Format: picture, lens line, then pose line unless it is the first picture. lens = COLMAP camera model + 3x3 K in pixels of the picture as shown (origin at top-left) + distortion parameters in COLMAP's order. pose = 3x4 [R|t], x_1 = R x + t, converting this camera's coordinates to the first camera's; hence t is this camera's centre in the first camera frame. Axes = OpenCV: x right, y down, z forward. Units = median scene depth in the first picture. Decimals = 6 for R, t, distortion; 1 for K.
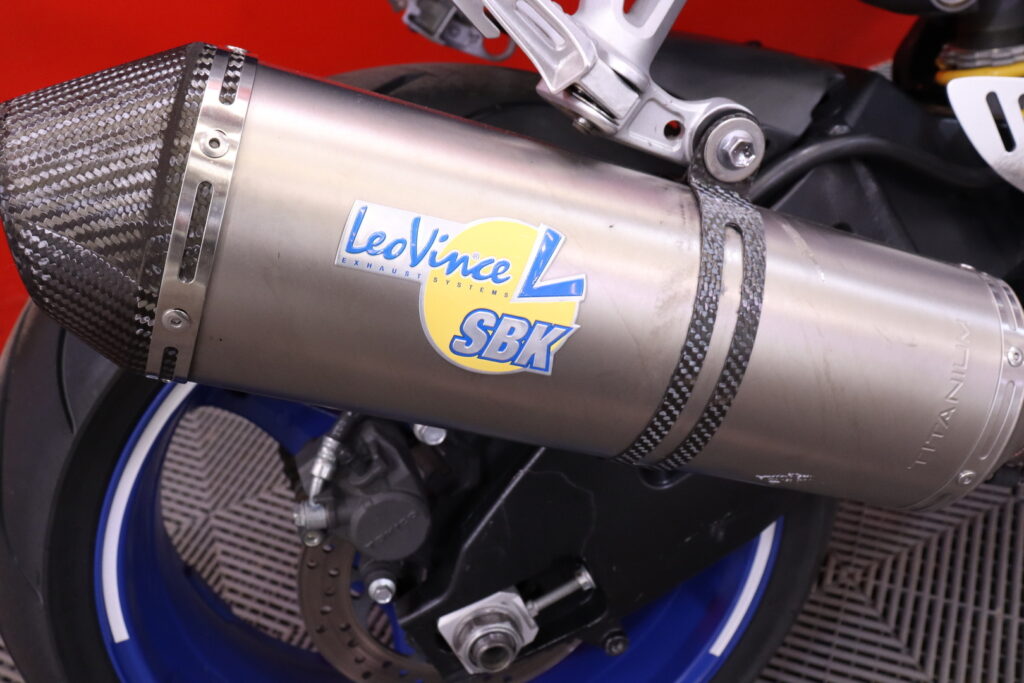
lens RADIAL K [[921.0, 0, 512.0], [0, 921.0, 341.5], [0, 0, 1]] dist [-0.009586, -0.005656]
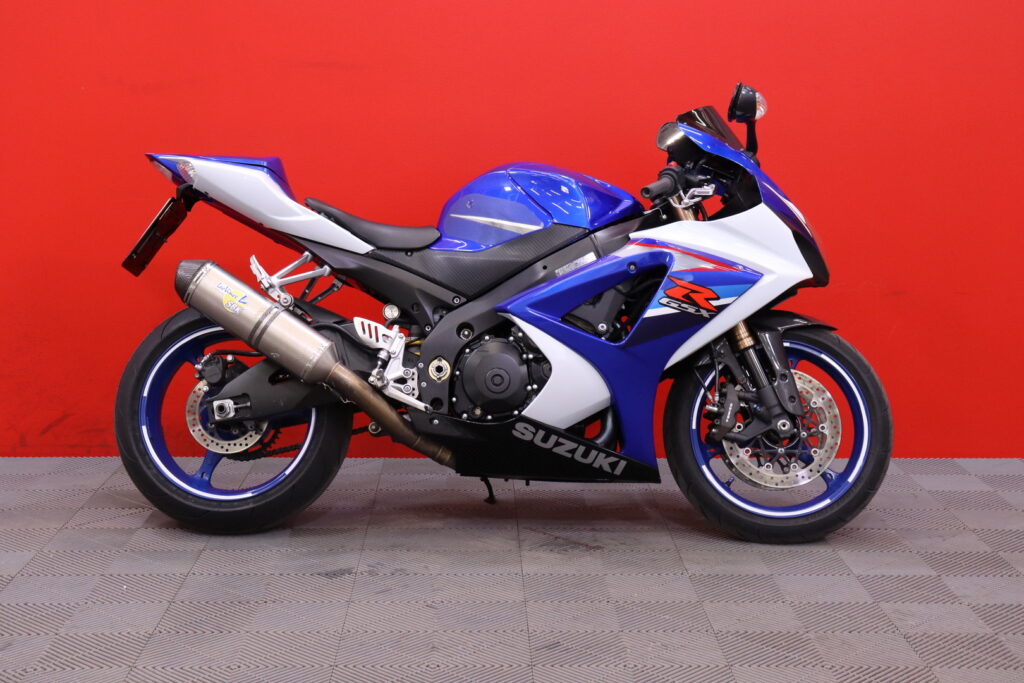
lens RADIAL K [[1620.6, 0, 512.0], [0, 1620.6, 341.5], [0, 0, 1]] dist [0.032895, 0.080615]
pose [[0.930372, 0.220537, -0.292866, 3.633333], [-0.342777, 0.806628, -0.481514, 3.500180], [0.130042, 0.548375, 0.826059, -5.628340]]
